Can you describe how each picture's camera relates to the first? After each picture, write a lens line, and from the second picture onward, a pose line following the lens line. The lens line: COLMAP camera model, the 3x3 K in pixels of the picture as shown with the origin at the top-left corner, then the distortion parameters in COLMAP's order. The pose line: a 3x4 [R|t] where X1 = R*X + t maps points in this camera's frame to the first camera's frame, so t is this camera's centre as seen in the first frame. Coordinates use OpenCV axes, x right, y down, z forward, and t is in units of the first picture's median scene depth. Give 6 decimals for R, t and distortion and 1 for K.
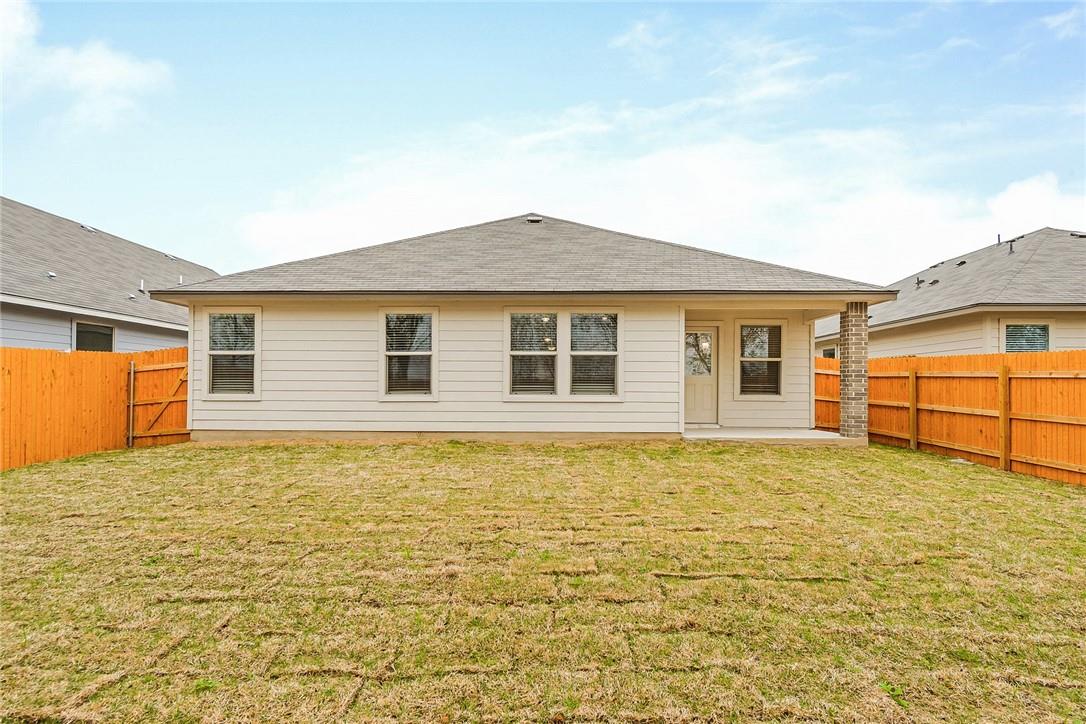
lens RADIAL K [[599.1, 0, 540.7], [0, 599.1, 368.3], [0, 0, 1]] dist [0.002070, 0.003503]
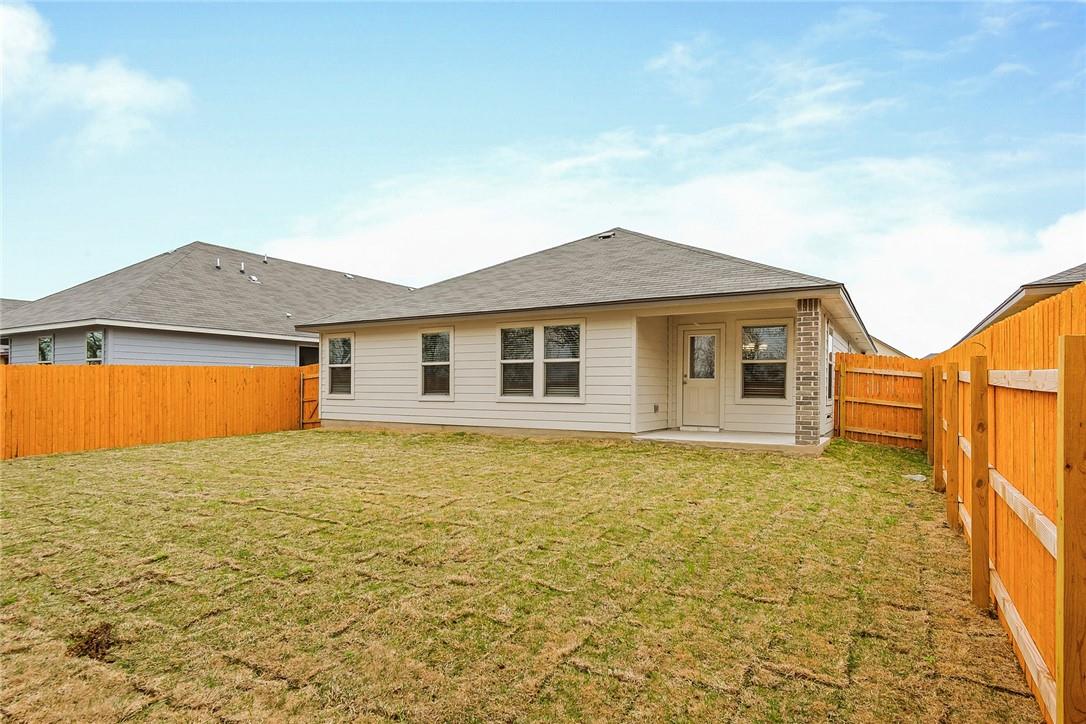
lens RADIAL K [[599.1, 0, 543.7], [0, 599.1, 381.6], [0, 0, 1]] dist [0.002070, 0.003503]
pose [[0.873408, -0.005428, -0.486958, 0.607477], [0.013224, 0.999834, 0.012573, 0.000614], [0.486809, -0.017421, 0.873335, -0.008119]]
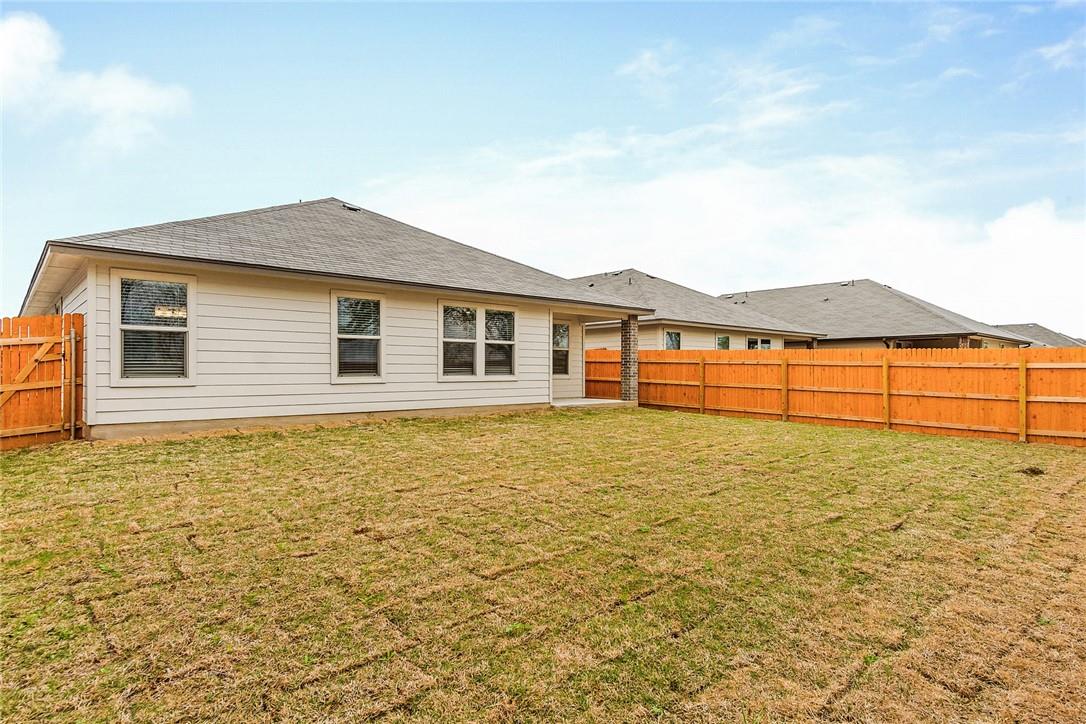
lens RADIAL K [[599.1, 0, 547.1], [0, 599.1, 357.6], [0, 0, 1]] dist [0.002070, 0.003503]
pose [[0.714704, 0.011809, 0.699327, -0.713582], [-0.021995, 0.999742, 0.005597, -0.002074], [-0.699081, -0.019382, 0.714780, 0.032813]]
